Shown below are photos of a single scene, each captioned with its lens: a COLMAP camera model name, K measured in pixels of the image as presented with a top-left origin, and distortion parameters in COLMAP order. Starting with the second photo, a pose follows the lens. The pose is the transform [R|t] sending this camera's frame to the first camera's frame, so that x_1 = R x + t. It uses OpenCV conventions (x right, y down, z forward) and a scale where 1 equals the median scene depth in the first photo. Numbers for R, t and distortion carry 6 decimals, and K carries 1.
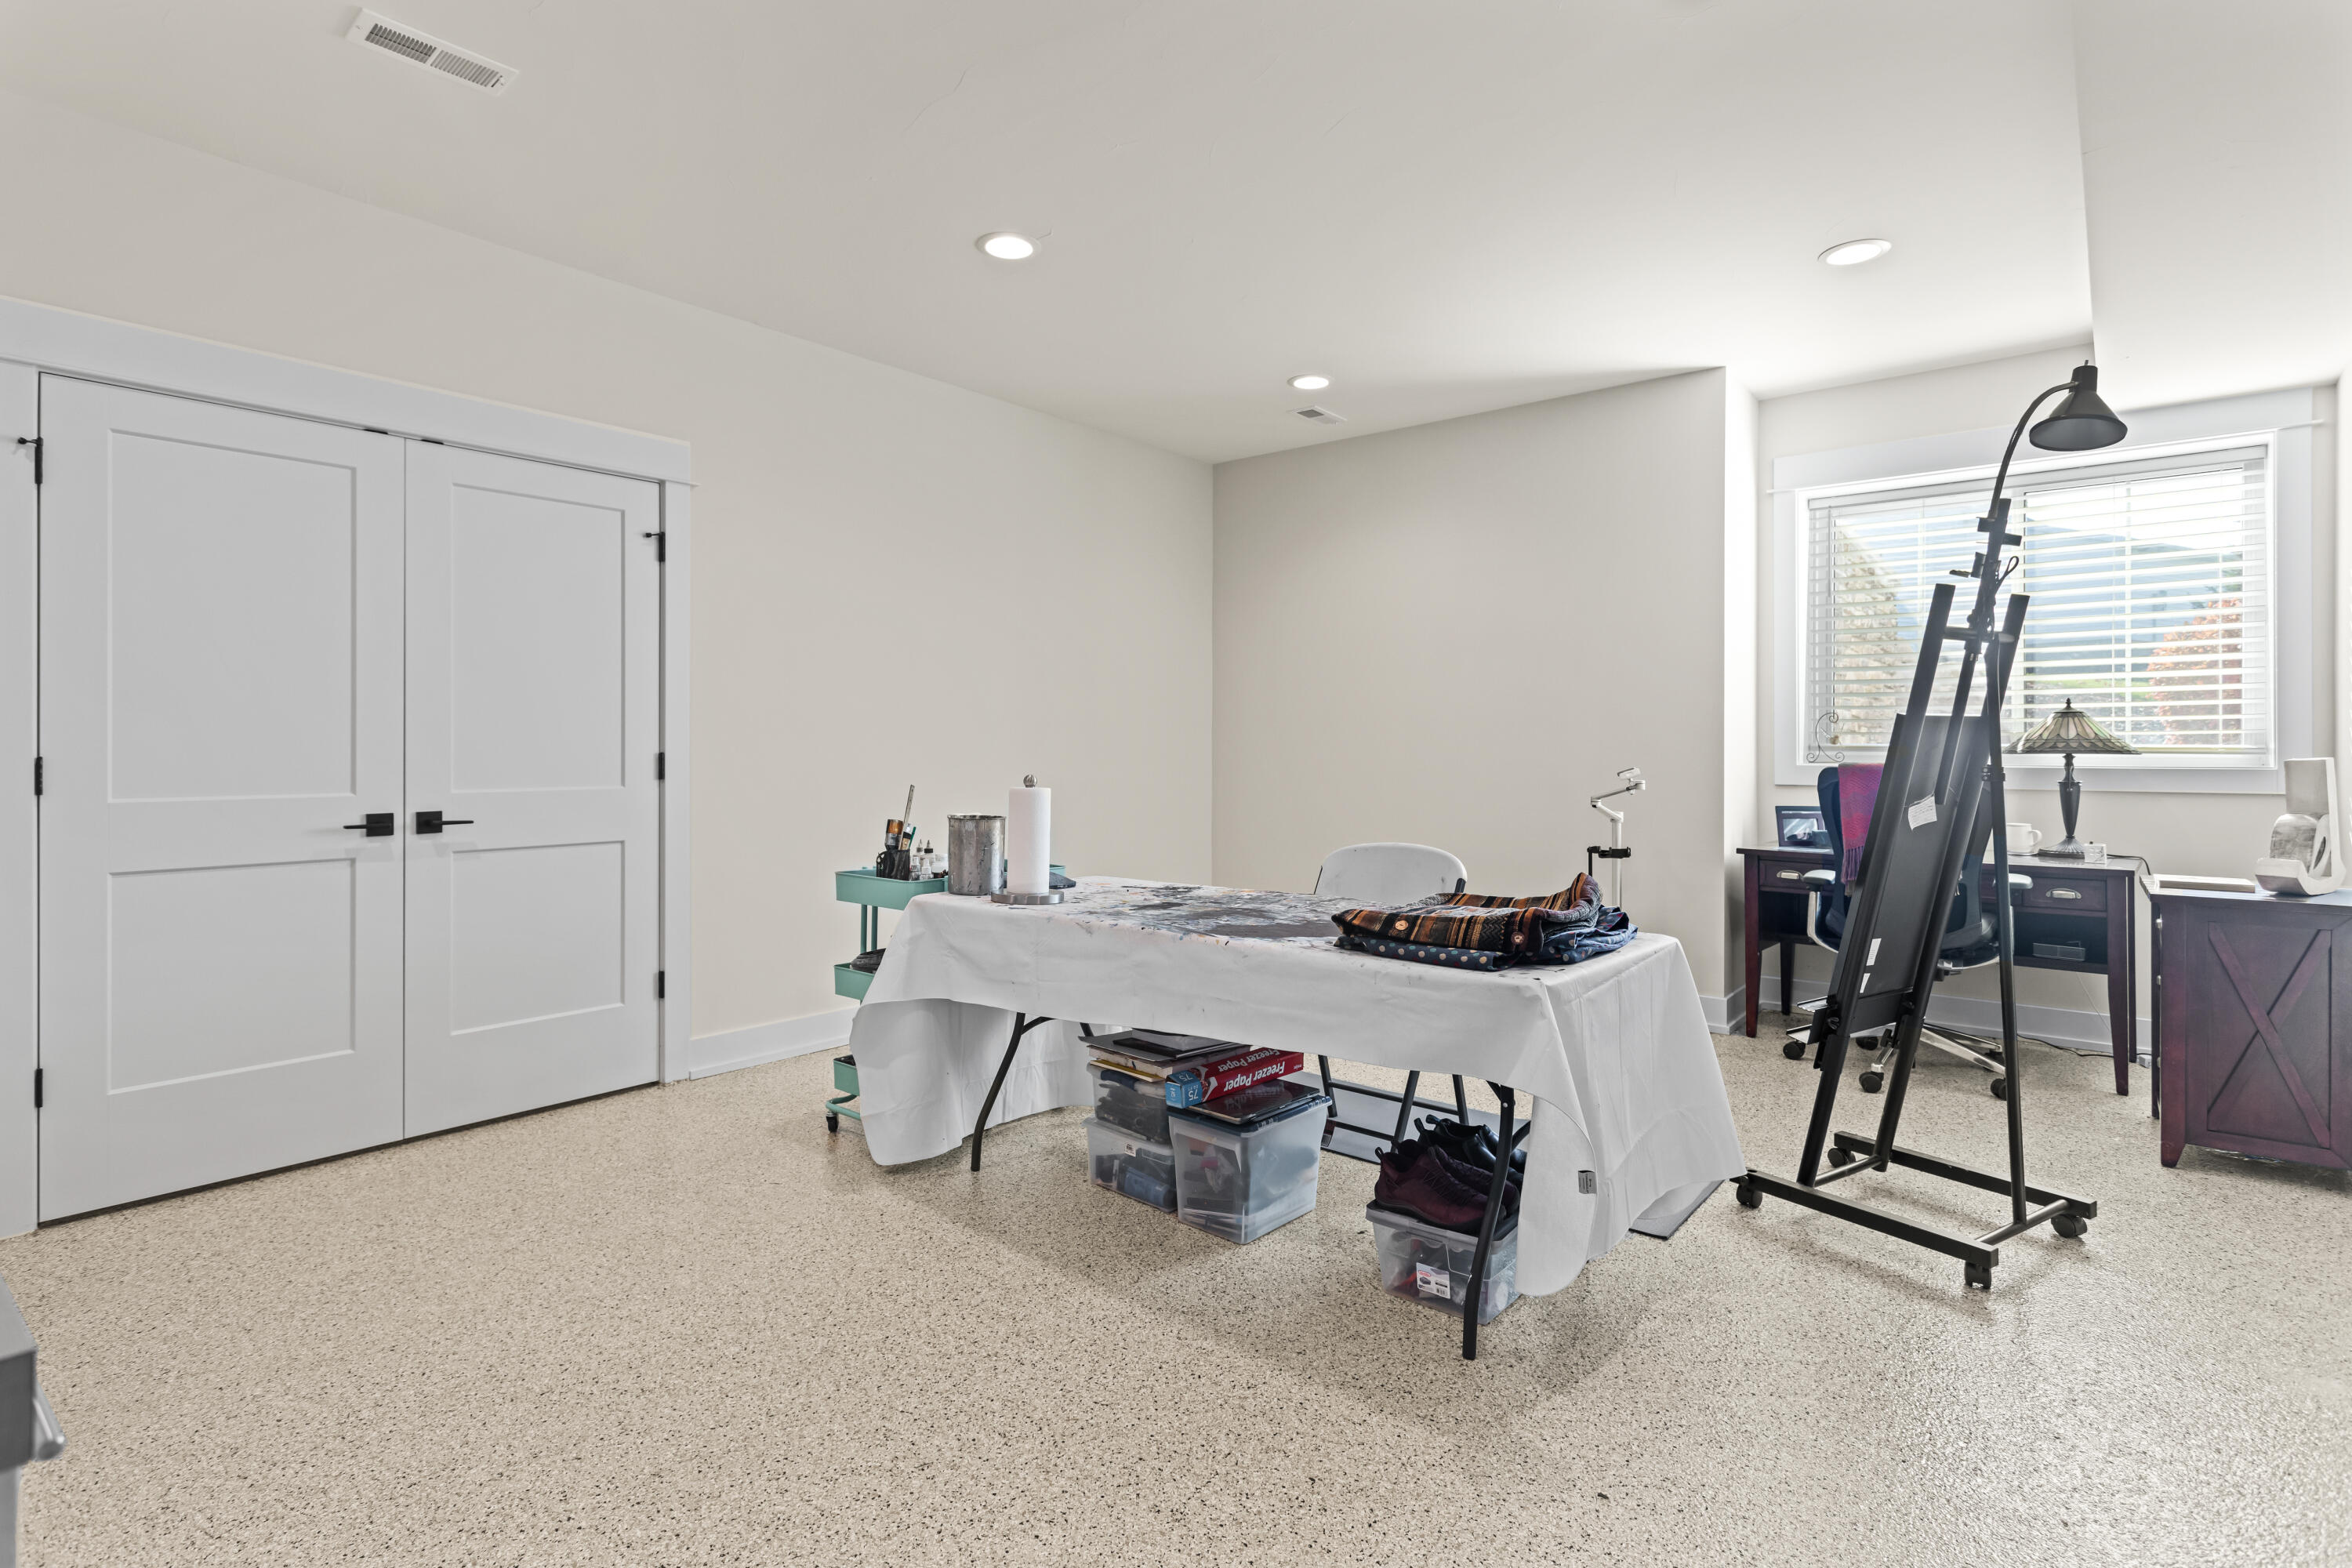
lens RADIAL K [[1154.7, 0, 1176.3], [0, 1154.7, 748.0], [0, 0, 1]] dist [0.001867, 0.000261]
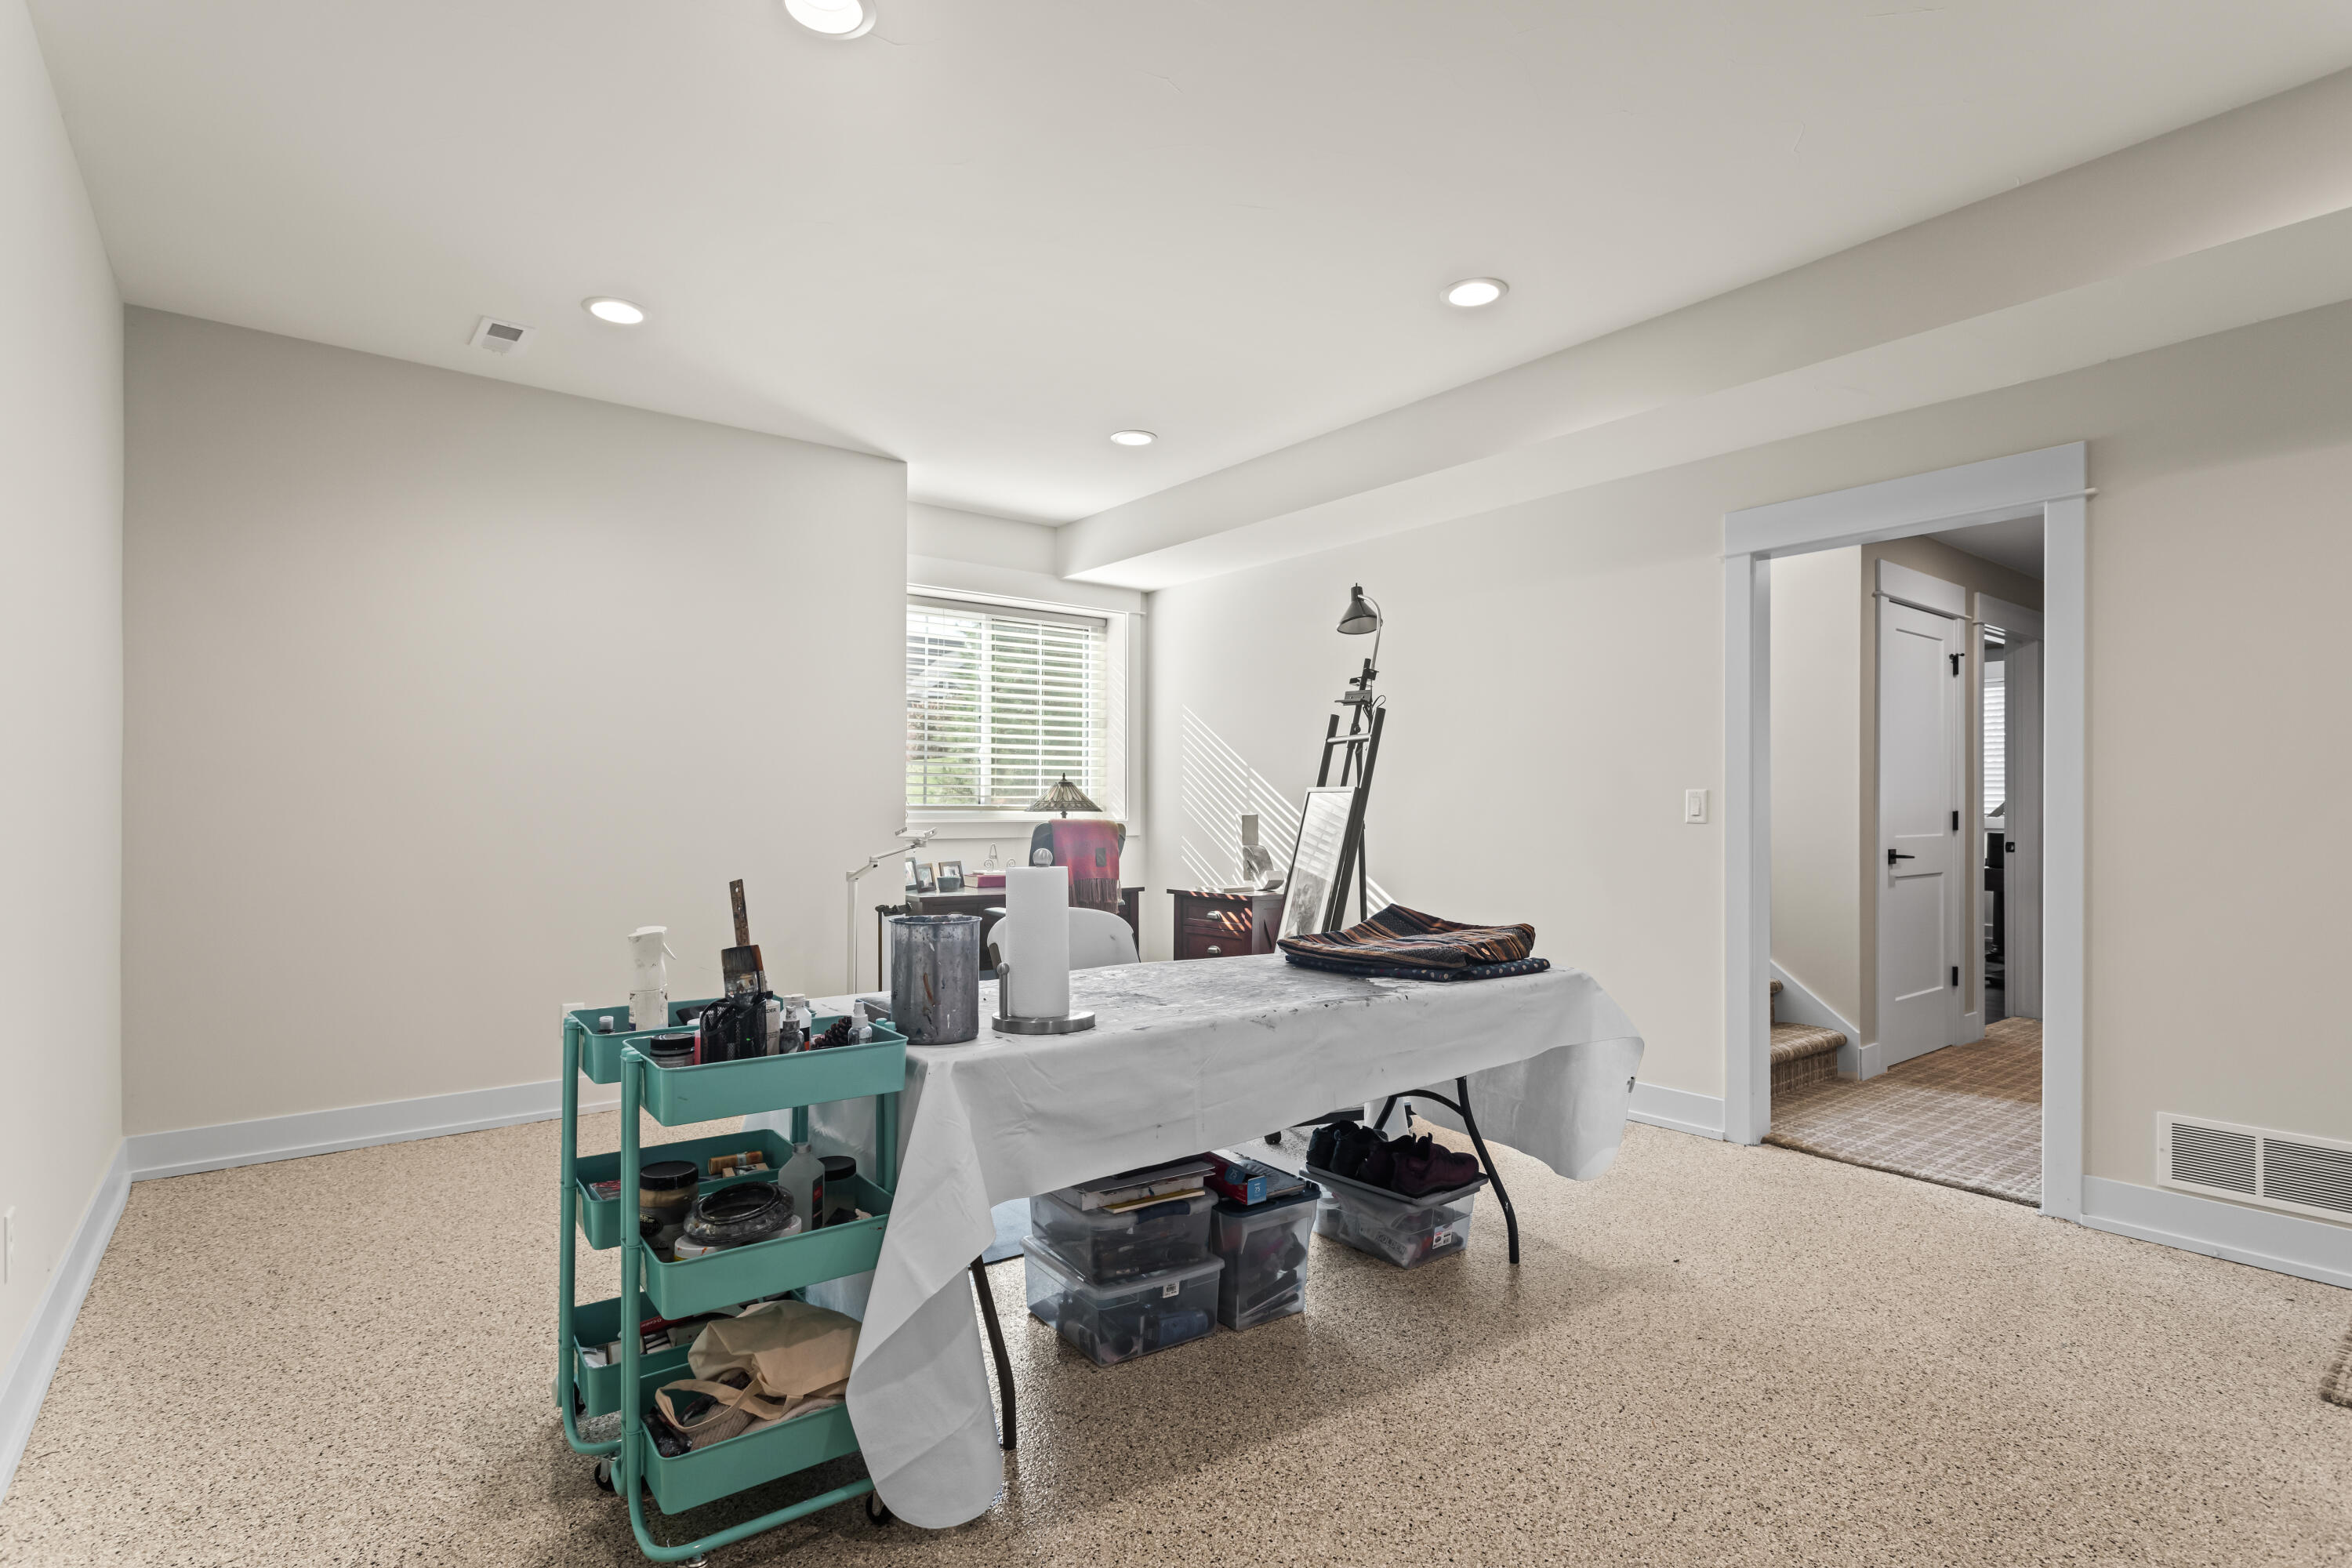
lens RADIAL K [[1139.7, 0, 1176.0], [0, 1139.7, 784.0], [0, 0, 1]] dist [0.001360, 0.000184]
pose [[0.218573, 0.018793, 0.975640, -0.797532], [-0.005520, 0.999822, -0.018022, -0.005491], [-0.975805, -0.001447, 0.218638, 0.760099]]
